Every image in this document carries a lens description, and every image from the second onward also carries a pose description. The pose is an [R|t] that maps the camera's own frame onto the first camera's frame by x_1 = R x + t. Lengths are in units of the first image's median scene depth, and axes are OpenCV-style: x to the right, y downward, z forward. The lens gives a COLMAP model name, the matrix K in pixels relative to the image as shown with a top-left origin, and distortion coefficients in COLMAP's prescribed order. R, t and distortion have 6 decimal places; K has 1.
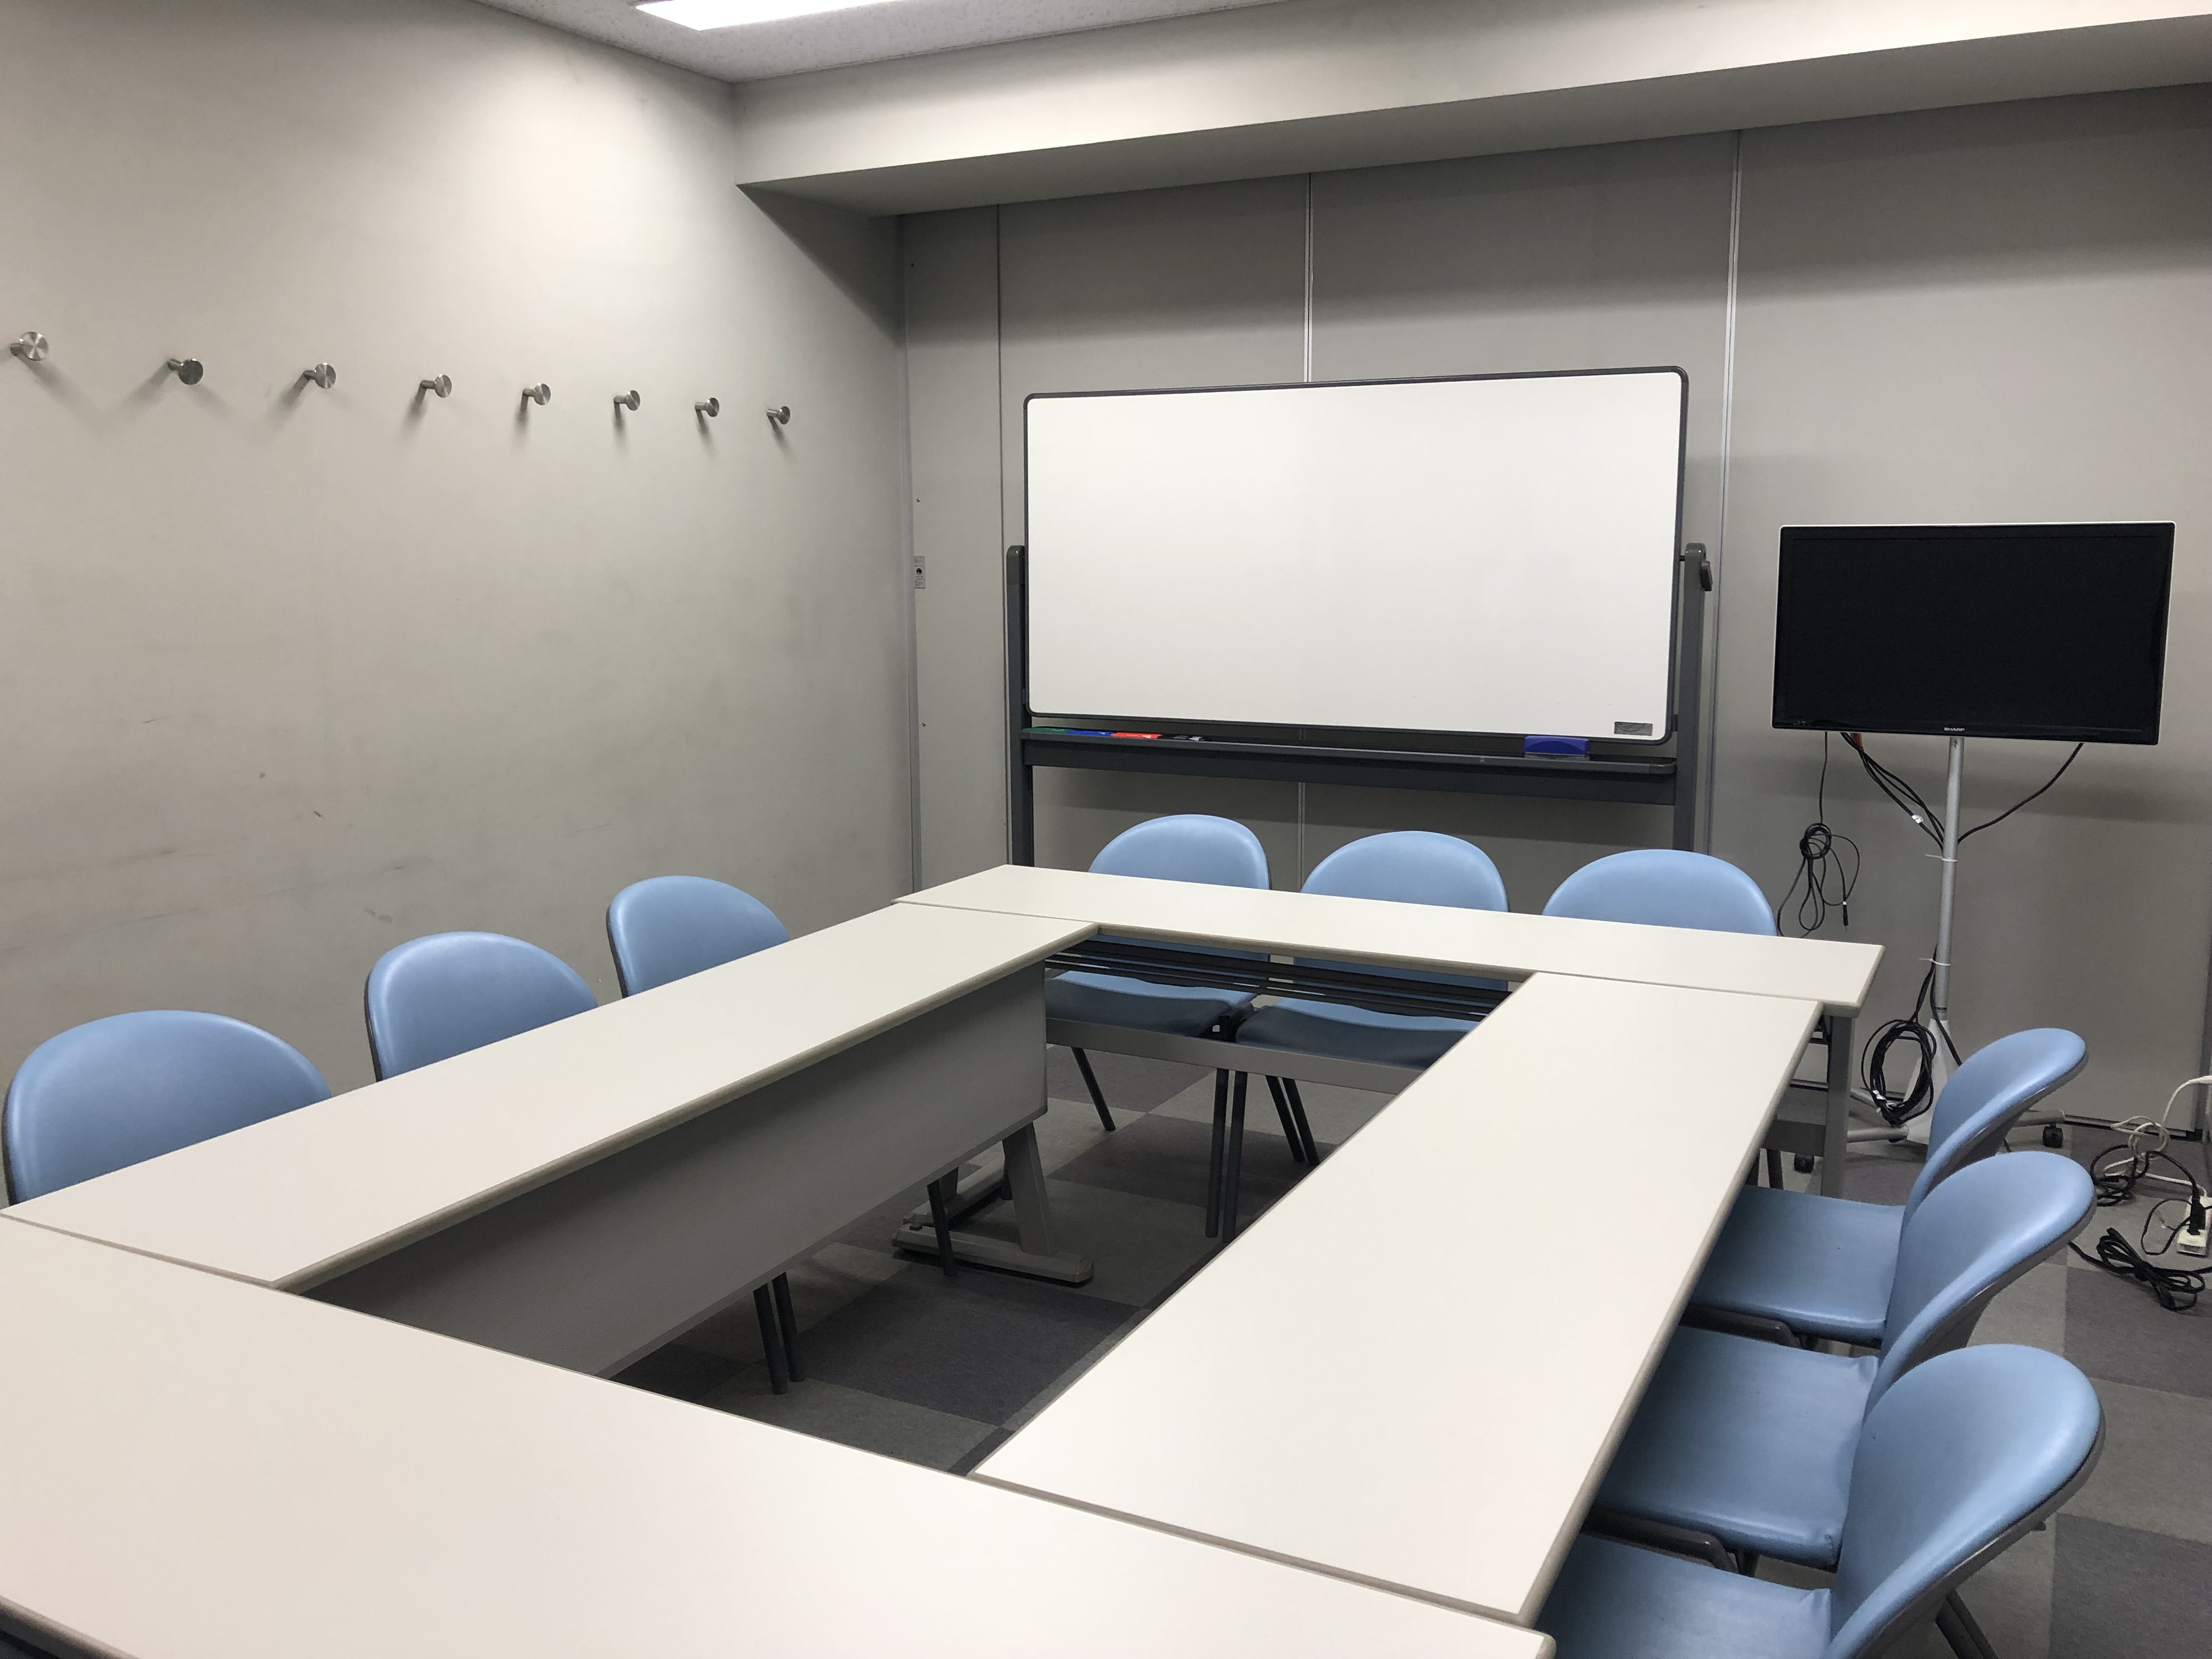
lens RADIAL K [[1854.6, 0, 1104.7], [0, 1854.6, 829.8], [0, 0, 1]] dist [0.065746, -0.046879]
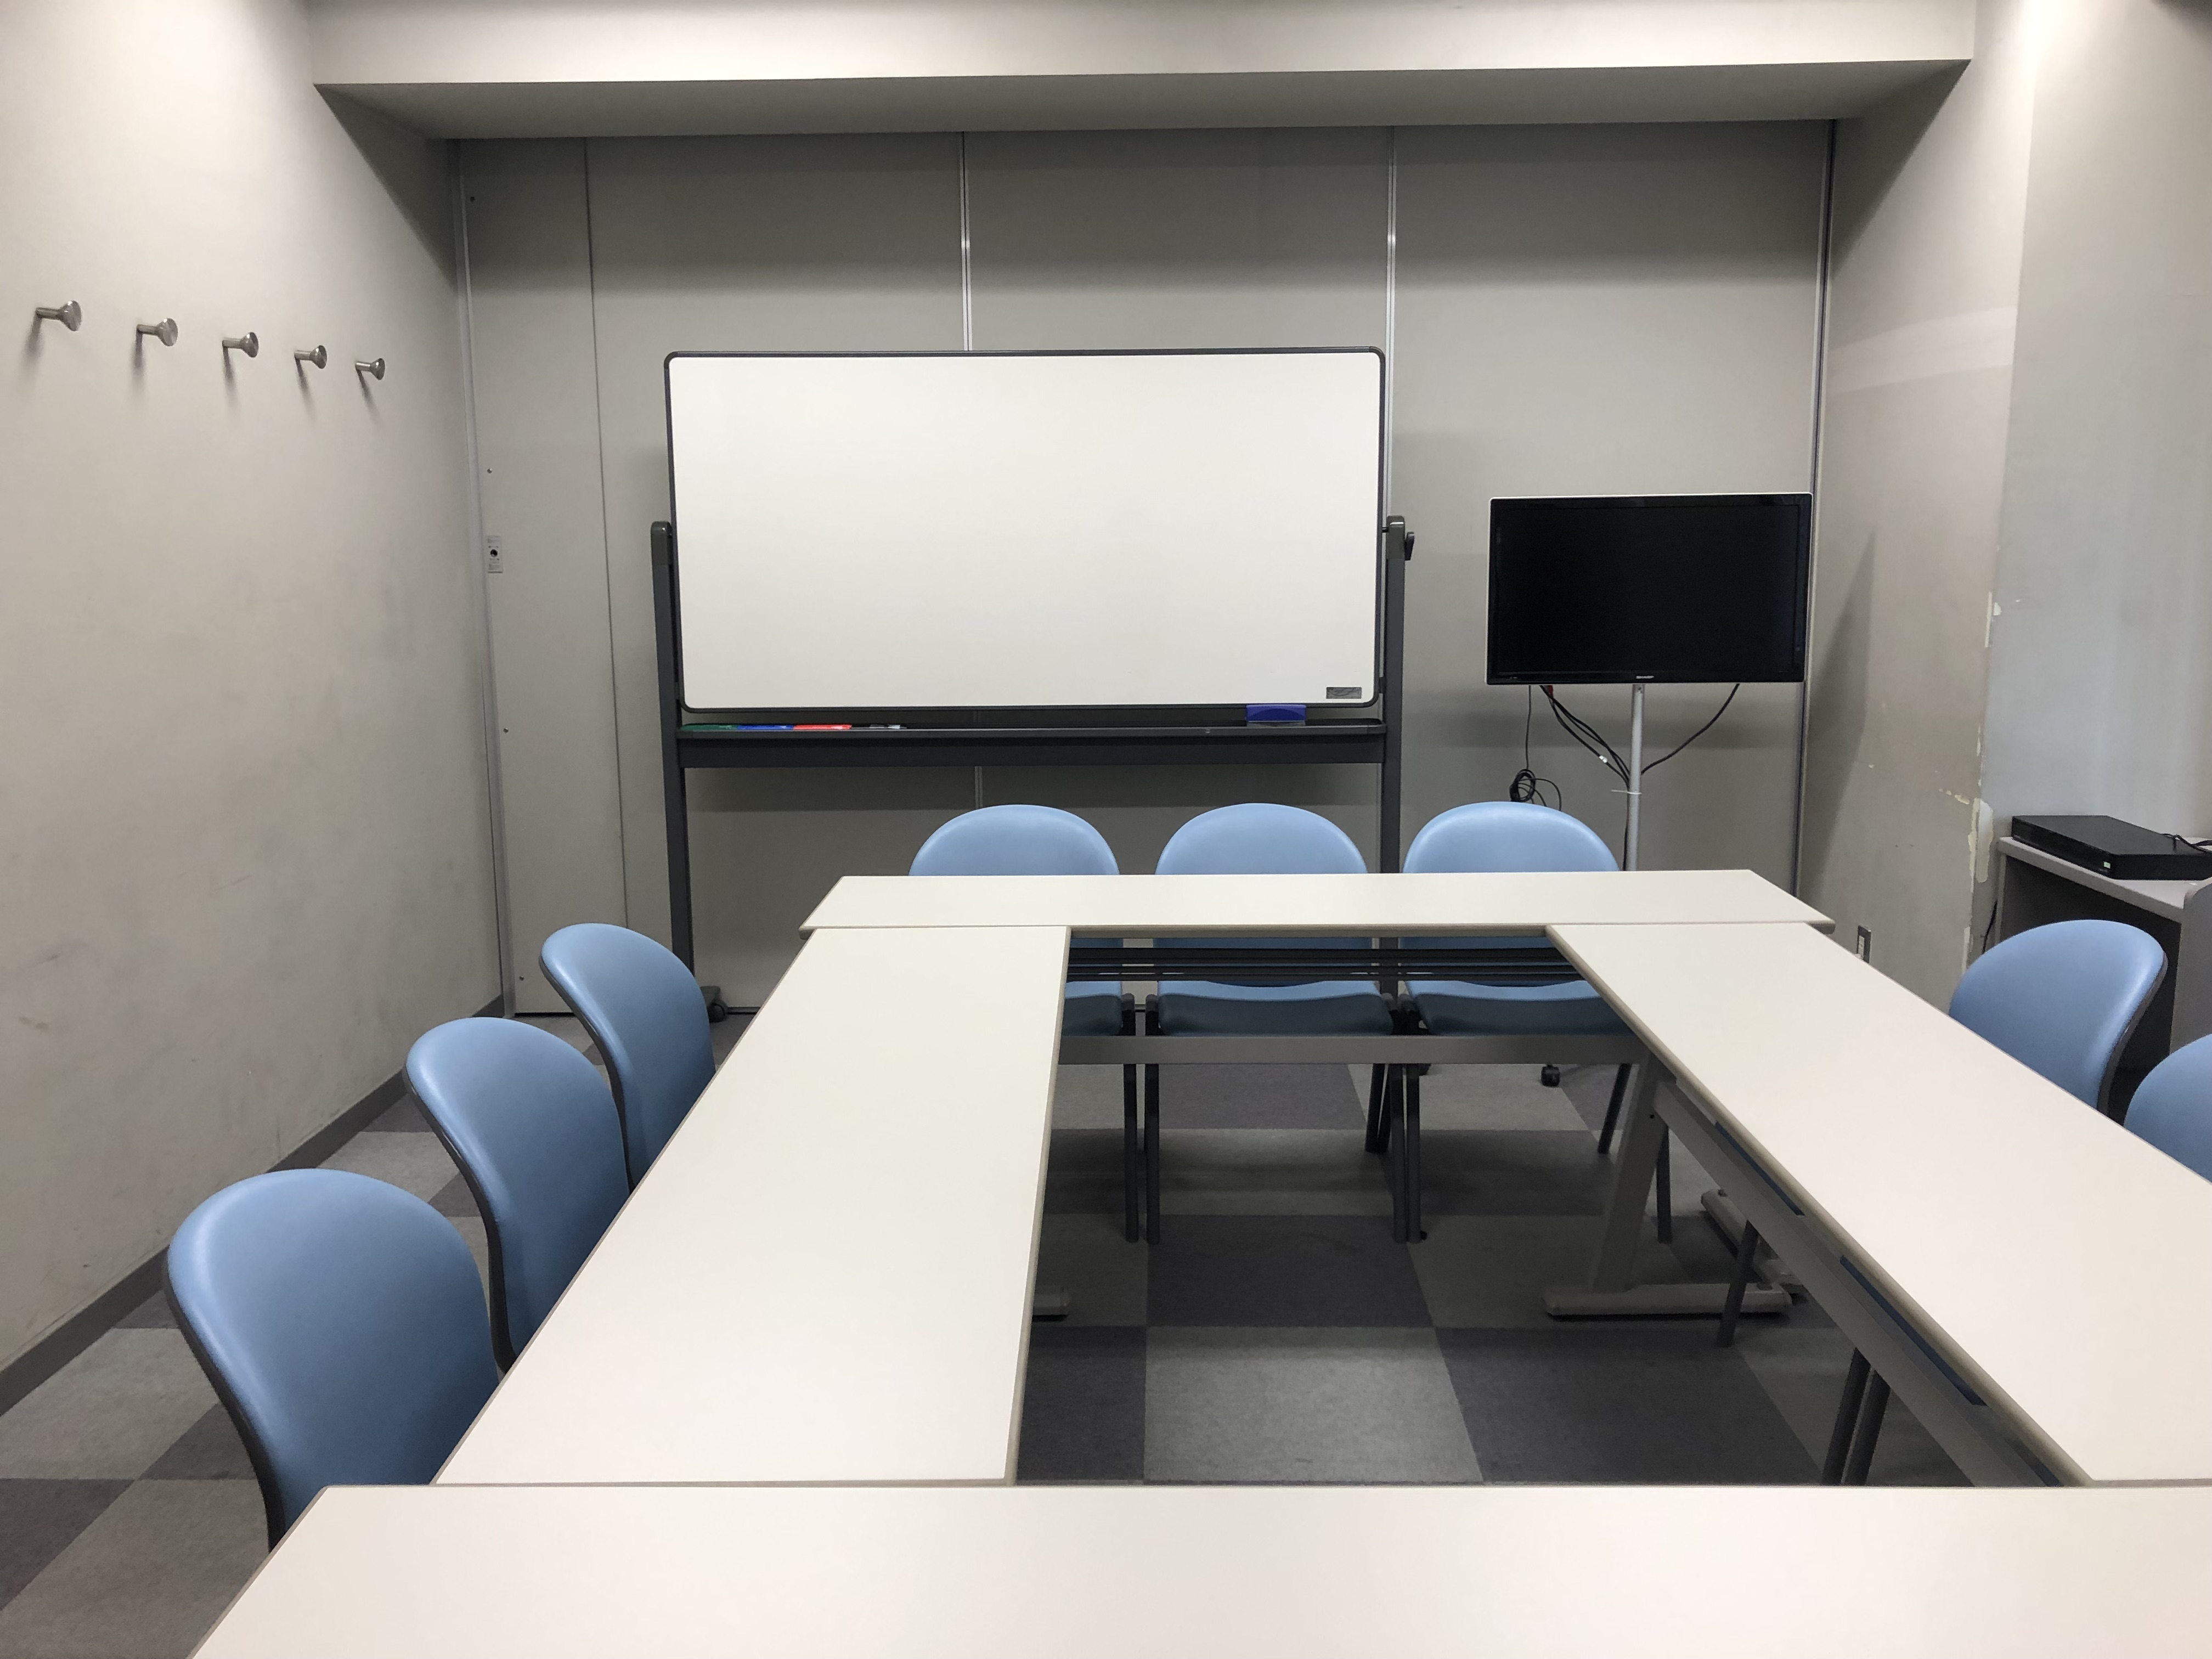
lens RADIAL K [[1854.6, 0, 1081.7], [0, 1854.6, 816.4], [0, 0, 1]] dist [0.065746, -0.046879]
pose [[0.892077, -0.079645, 0.444810, -0.318358], [0.077654, 0.996721, 0.022732, -0.019890], [-0.445162, 0.014263, 0.895336, 0.130230]]
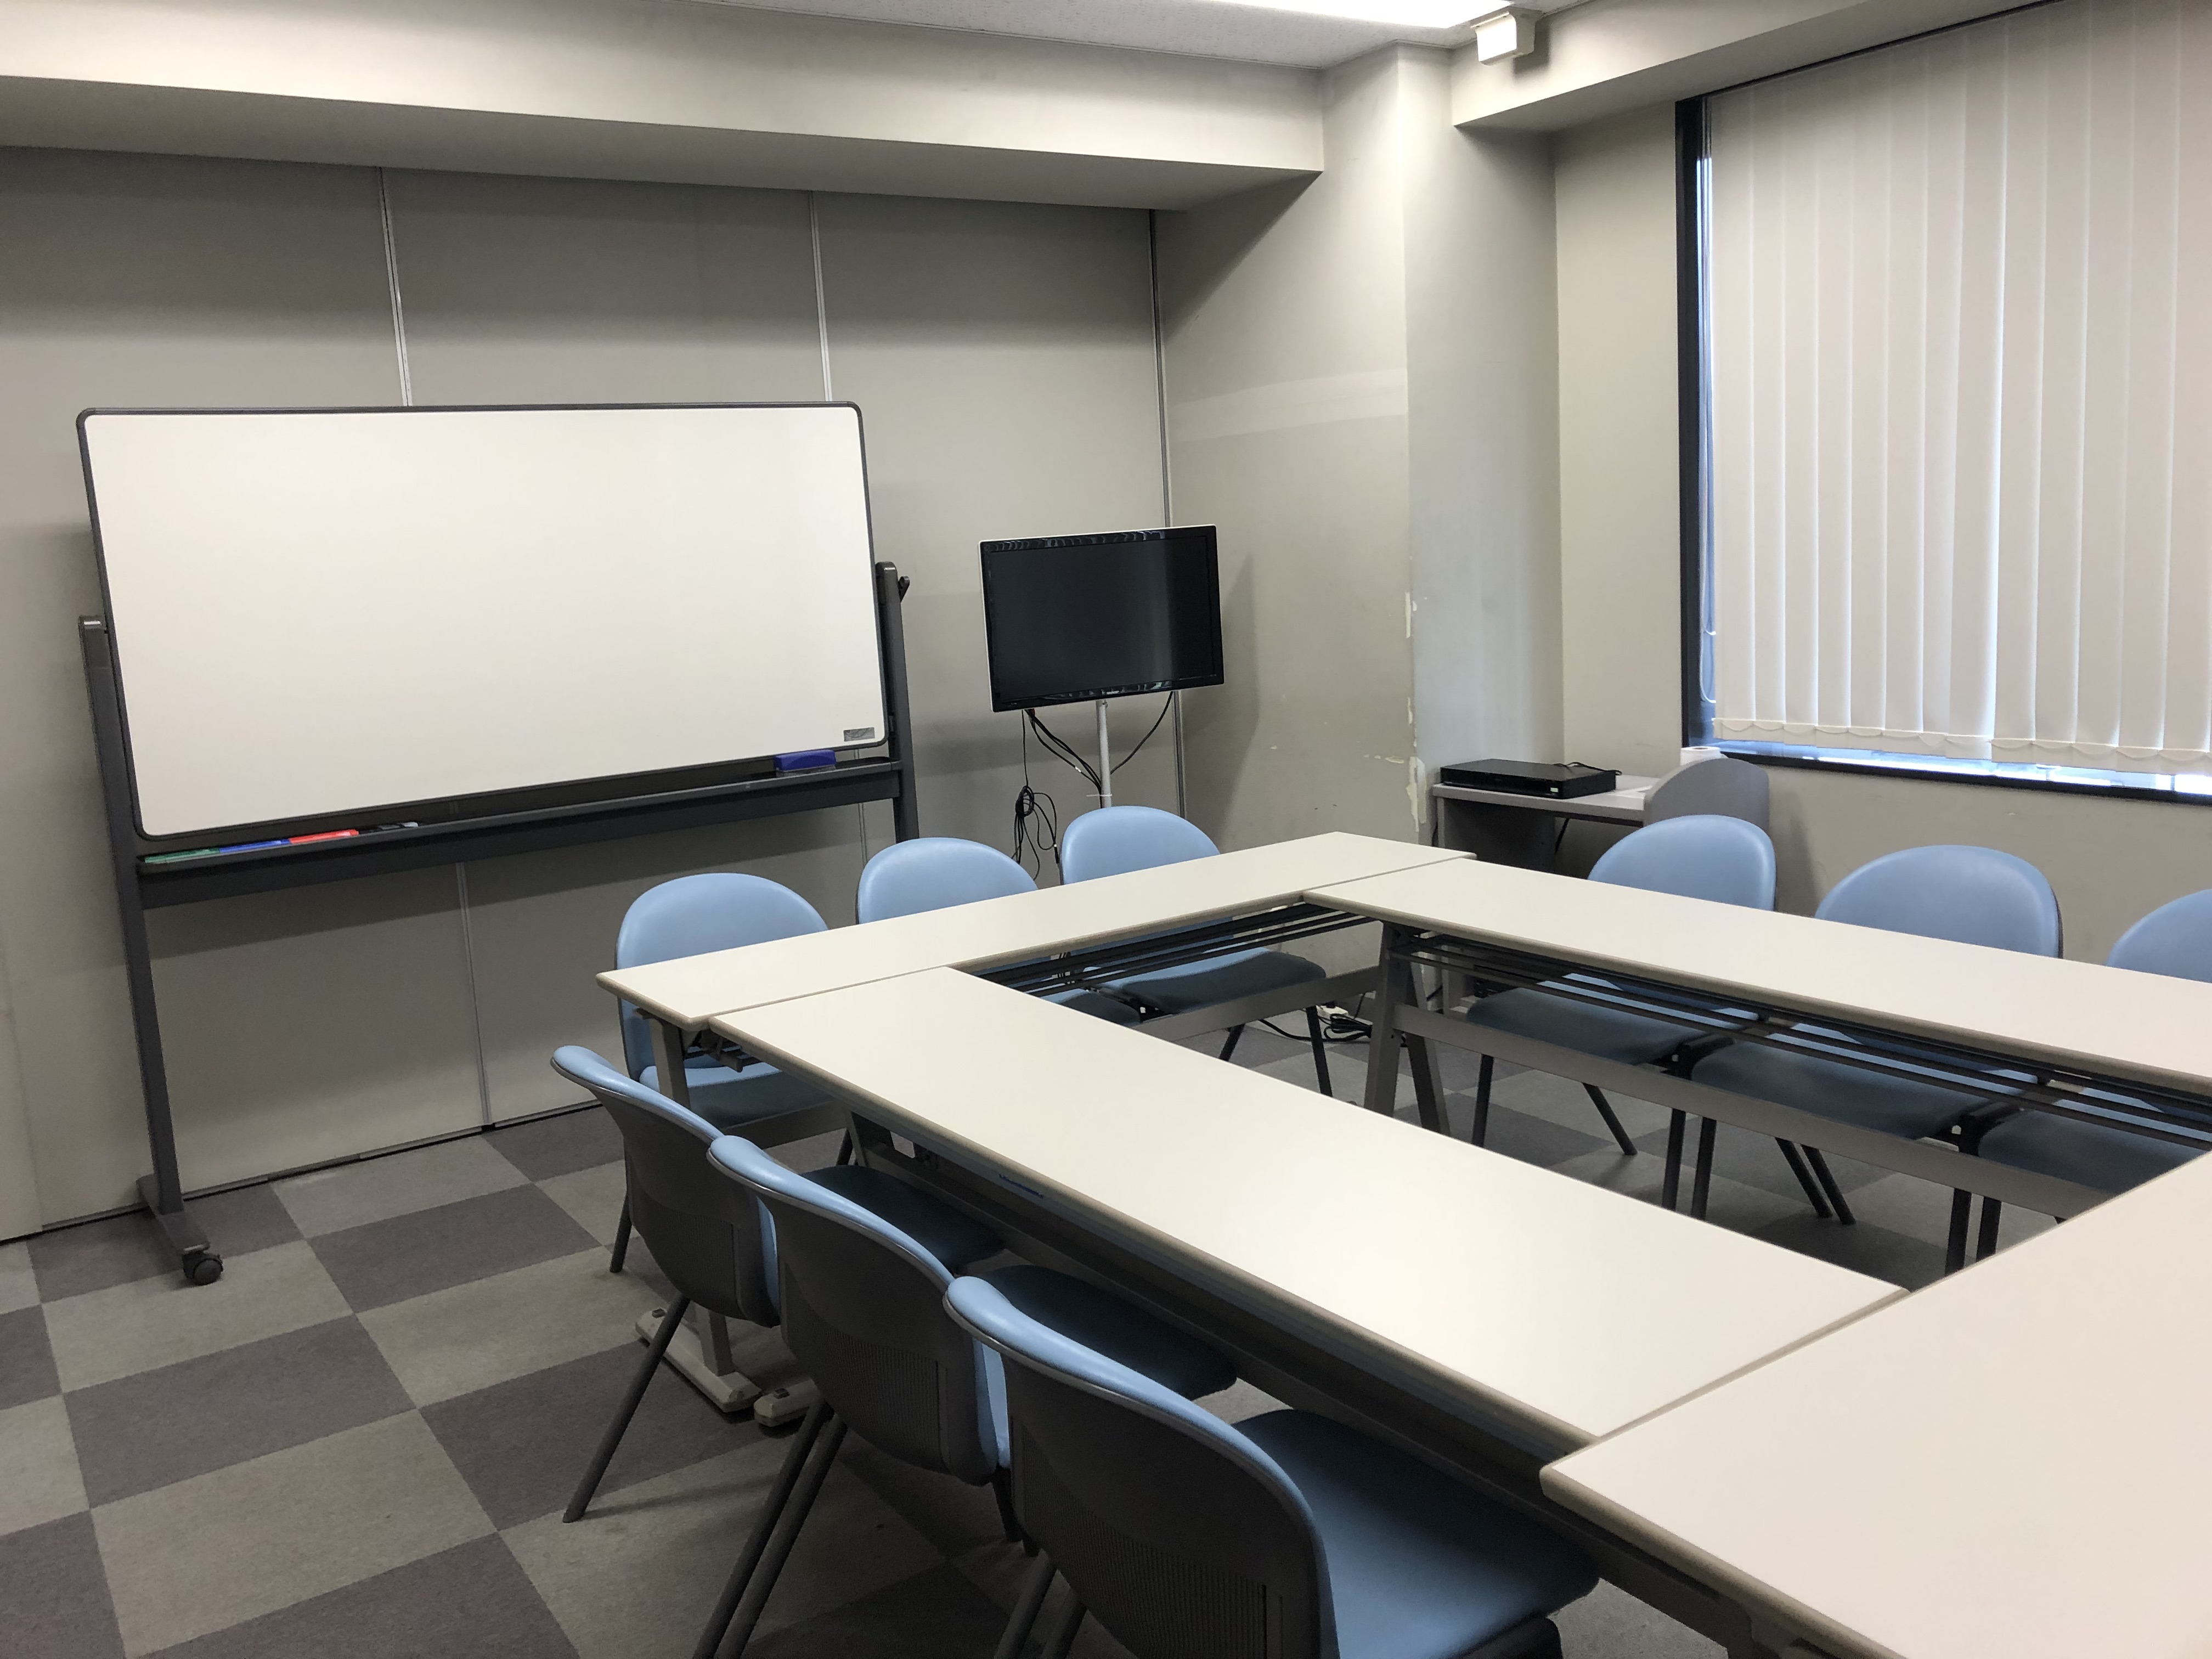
lens RADIAL K [[1854.6, 0, 1099.0], [0, 1854.6, 846.4], [0, 0, 1]] dist [0.065746, -0.046879]
pose [[0.474998, -0.177365, 0.861927, -0.593282], [0.199044, 0.975747, 0.091096, -0.060994], [-0.857180, 0.128291, 0.498782, 0.348112]]
